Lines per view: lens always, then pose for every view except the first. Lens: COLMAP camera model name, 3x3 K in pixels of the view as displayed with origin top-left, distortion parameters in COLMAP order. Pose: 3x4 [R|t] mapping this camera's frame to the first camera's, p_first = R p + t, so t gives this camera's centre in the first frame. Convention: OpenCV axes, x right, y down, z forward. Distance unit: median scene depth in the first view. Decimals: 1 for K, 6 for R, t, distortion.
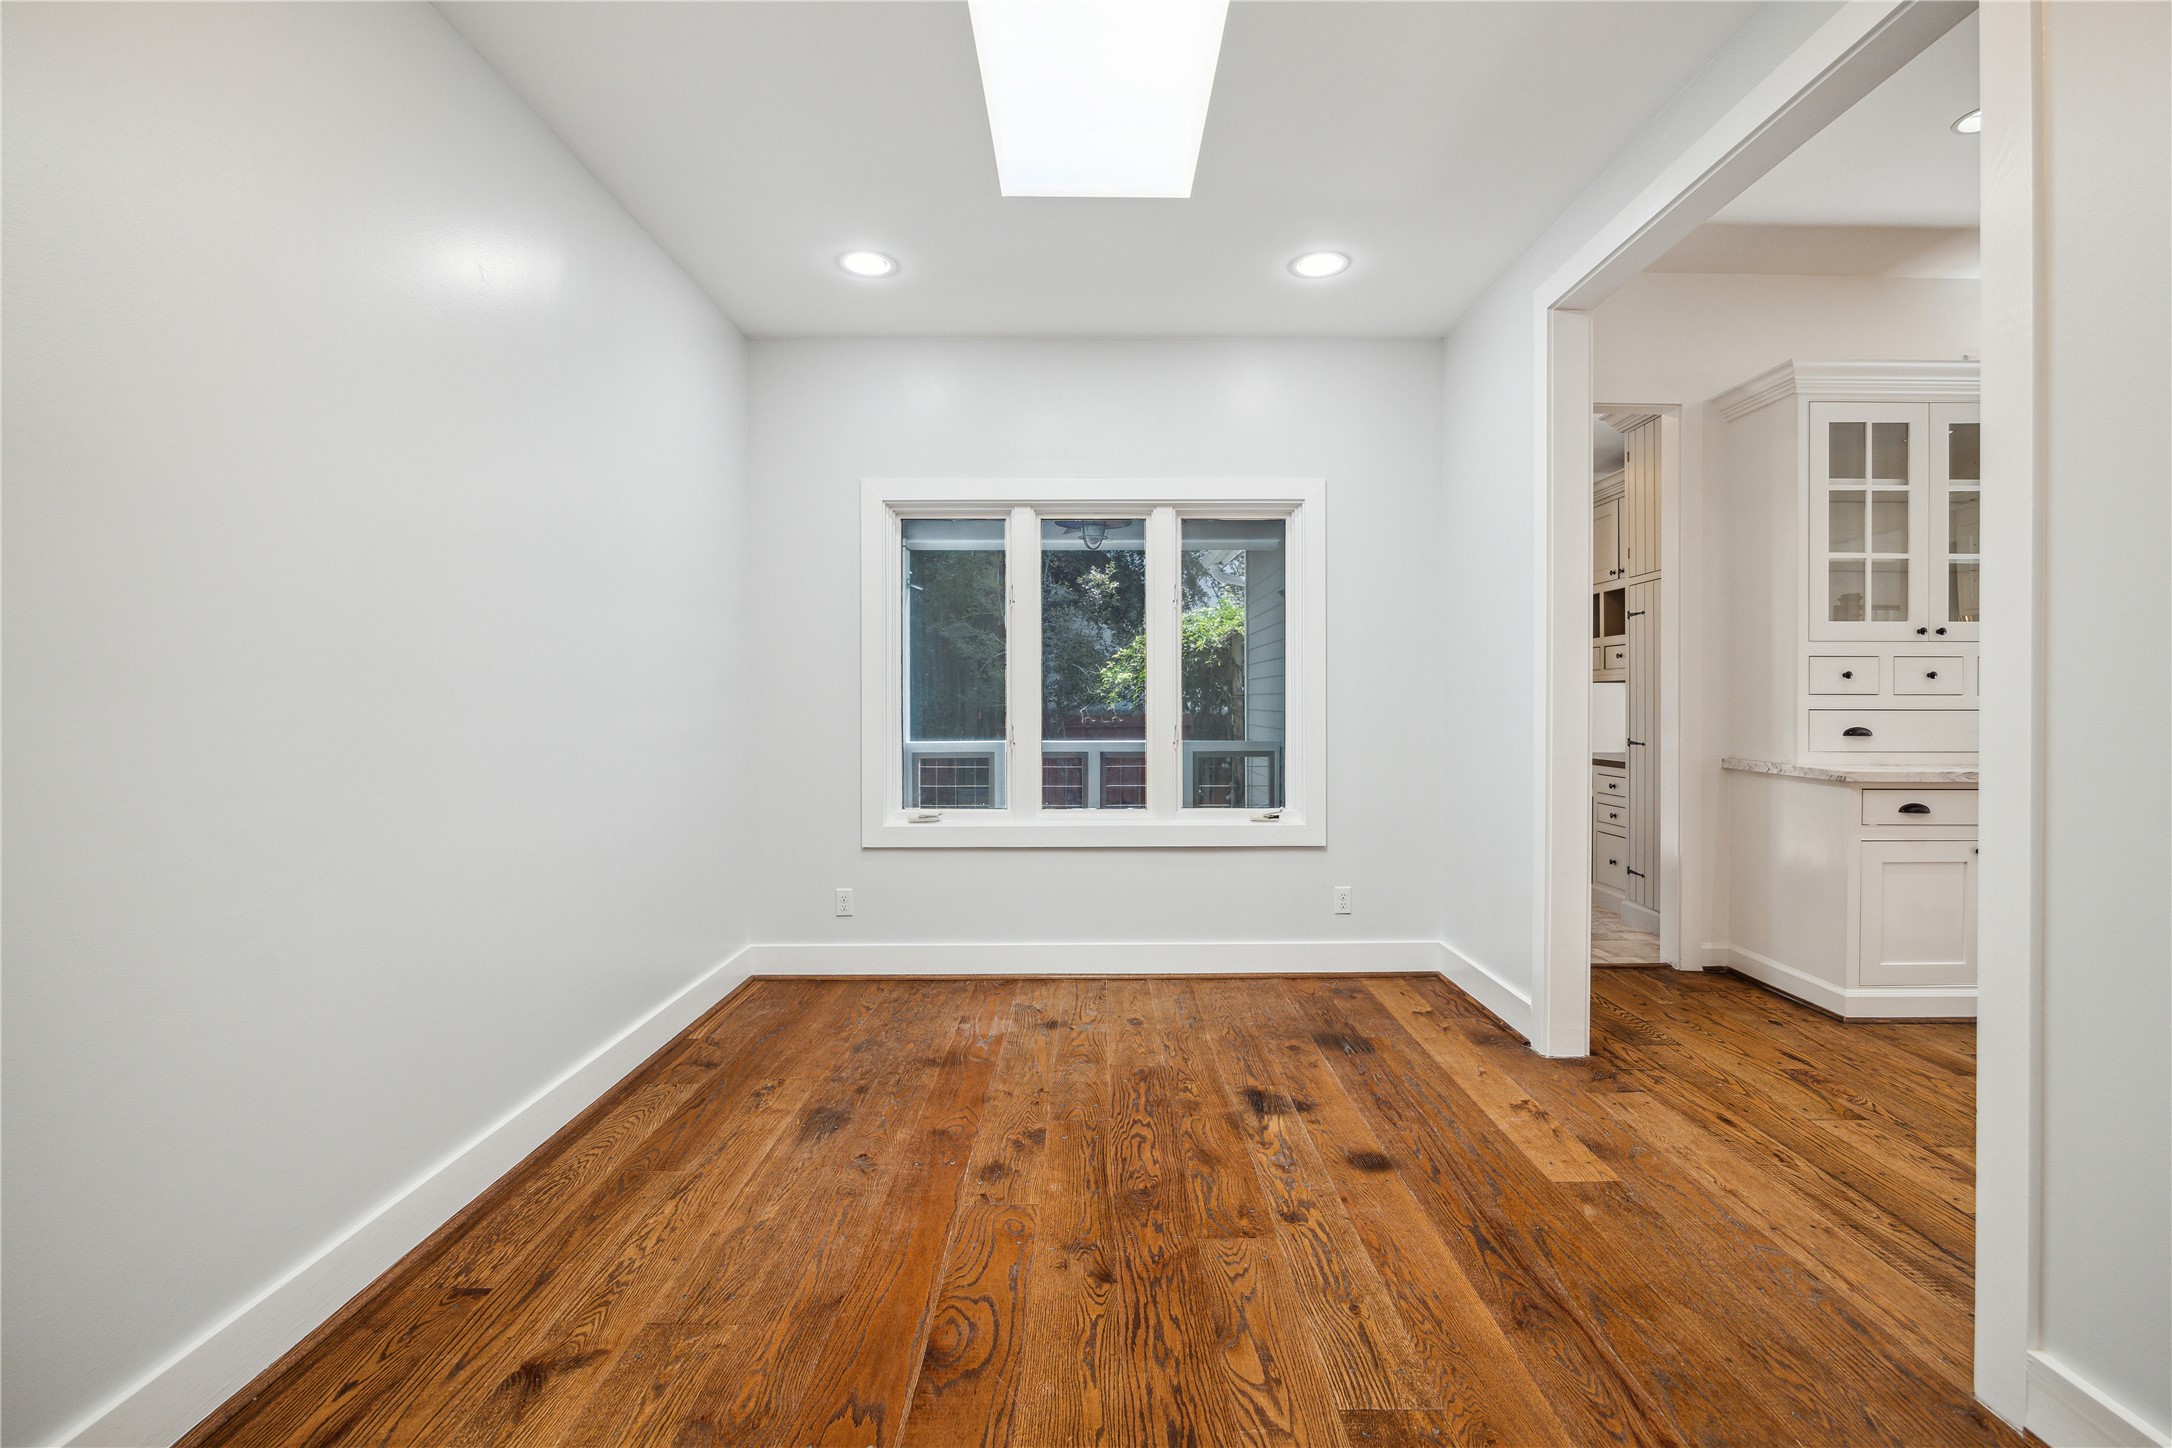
lens RADIAL K [[946.8, 0, 1097.0], [0, 946.8, 706.8], [0, 0, 1]] dist [0.000399, 0.000078]
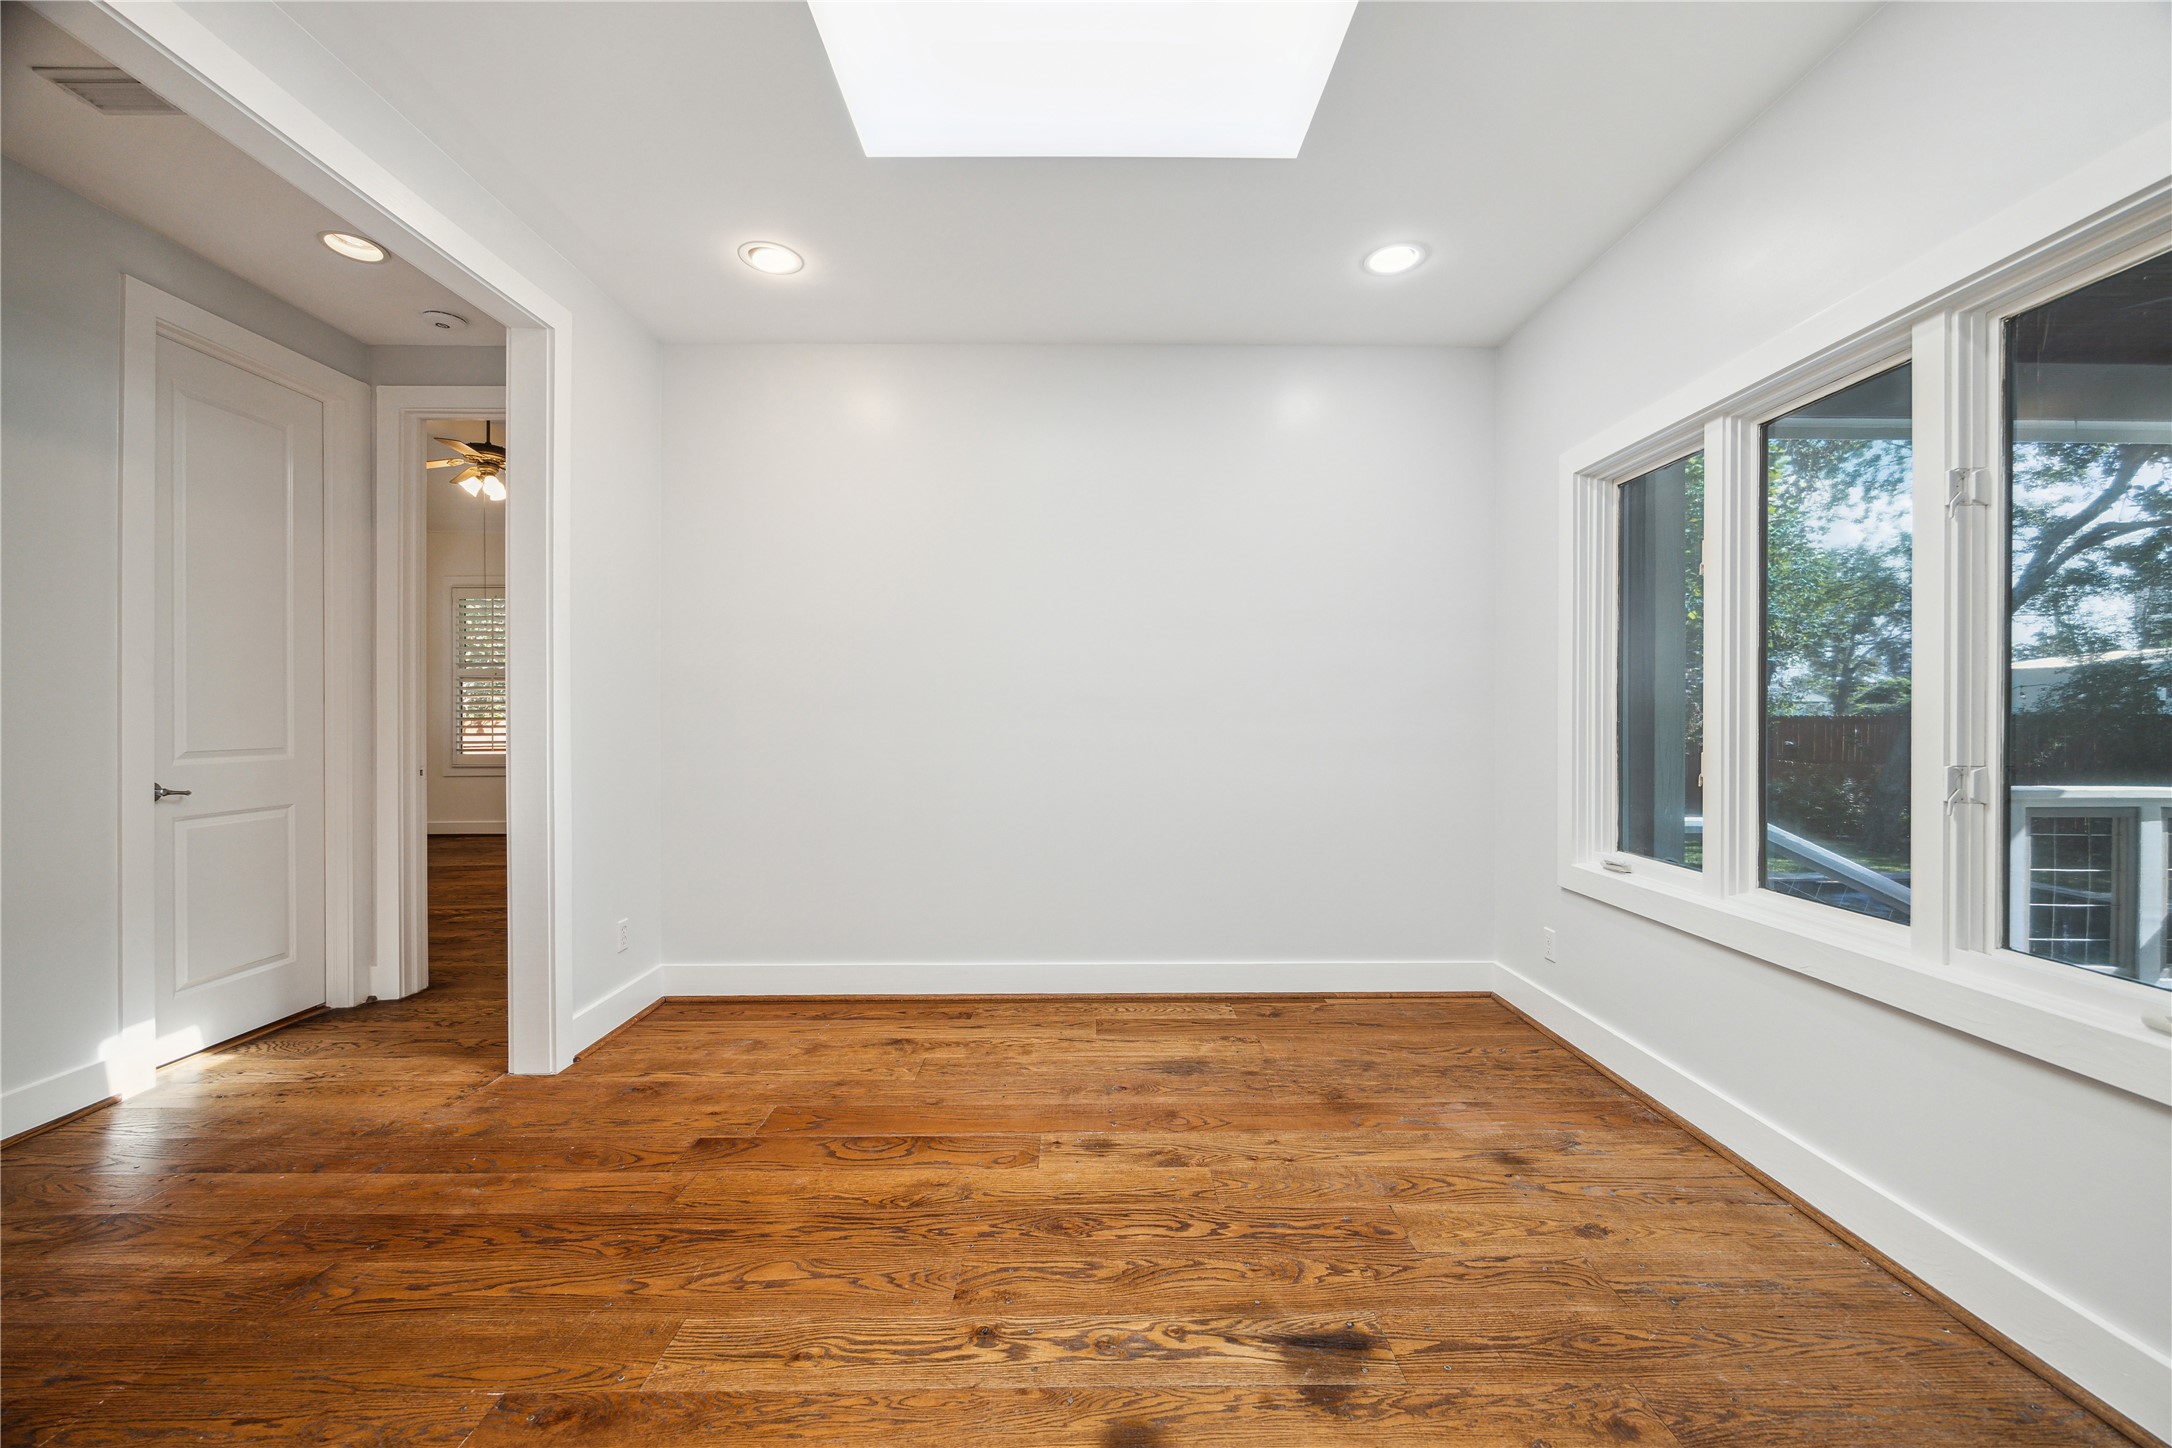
lens RADIAL K [[849.1, 0, 1094.3], [0, 849.1, 720.9], [0, 0, 1]] dist [-0.001212, 0.000026]
pose [[0.000629, 0.001597, -0.999999, 0.694832], [-0.003099, 0.999994, 0.001595, 0.005943], [0.999995, 0.003098, 0.000634, 0.806394]]
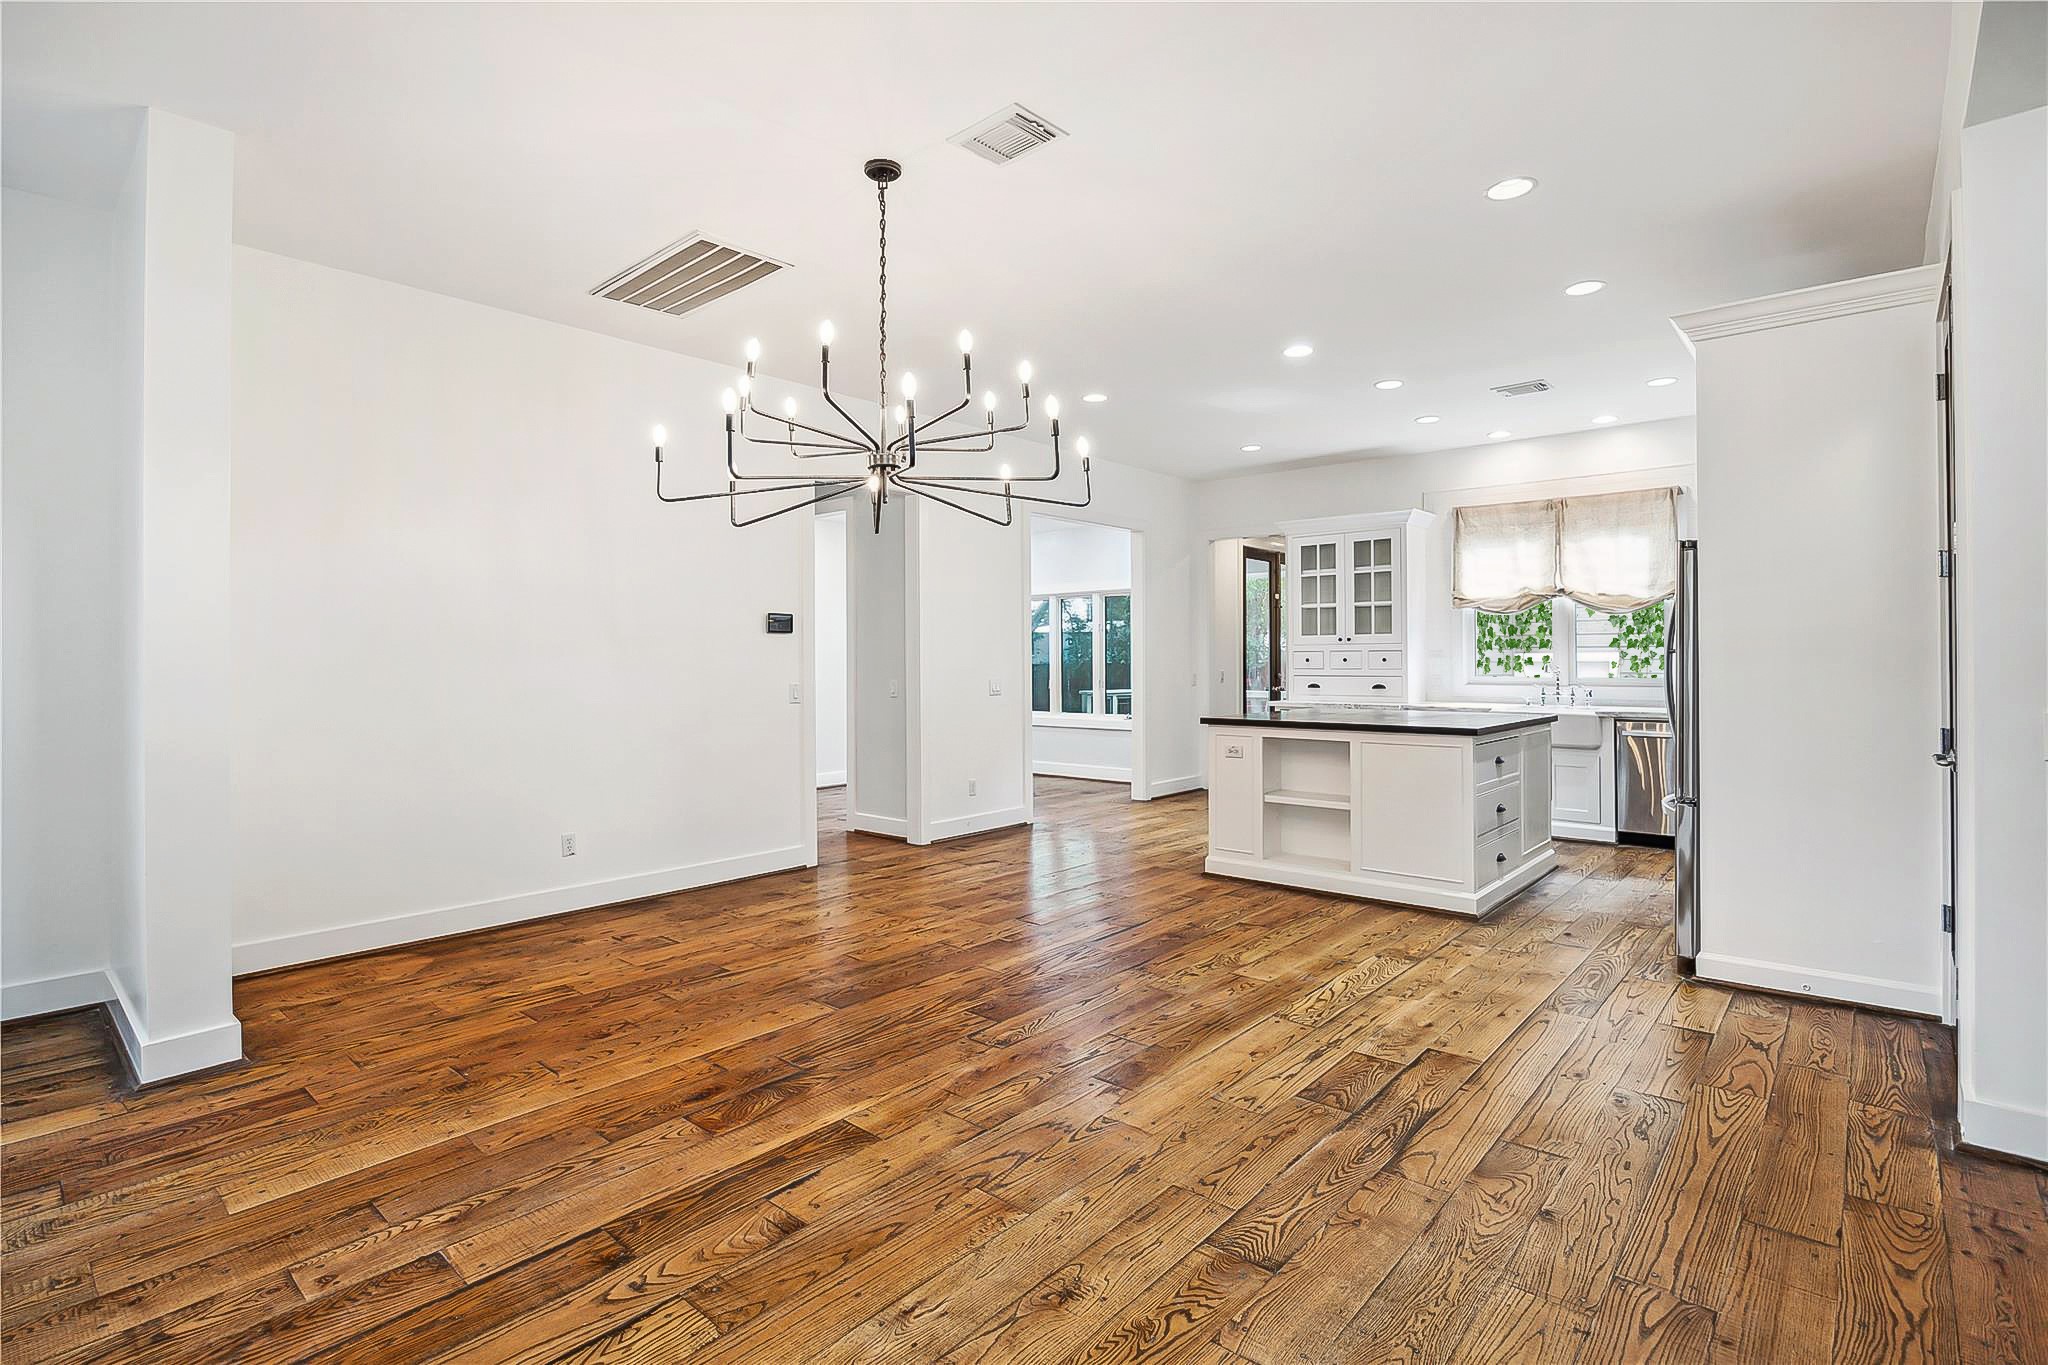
lens RADIAL K [[983.6, 0, 1040.1], [0, 983.6, 673.2], [0, 0, 1]] dist [0.000782, -0.005932]
pose [[0.754215, 0.010028, -0.656551, 2.237618], [-0.003131, 0.999927, 0.011677, -0.033721], [0.656620, -0.006751, 0.754191, -1.386397]]
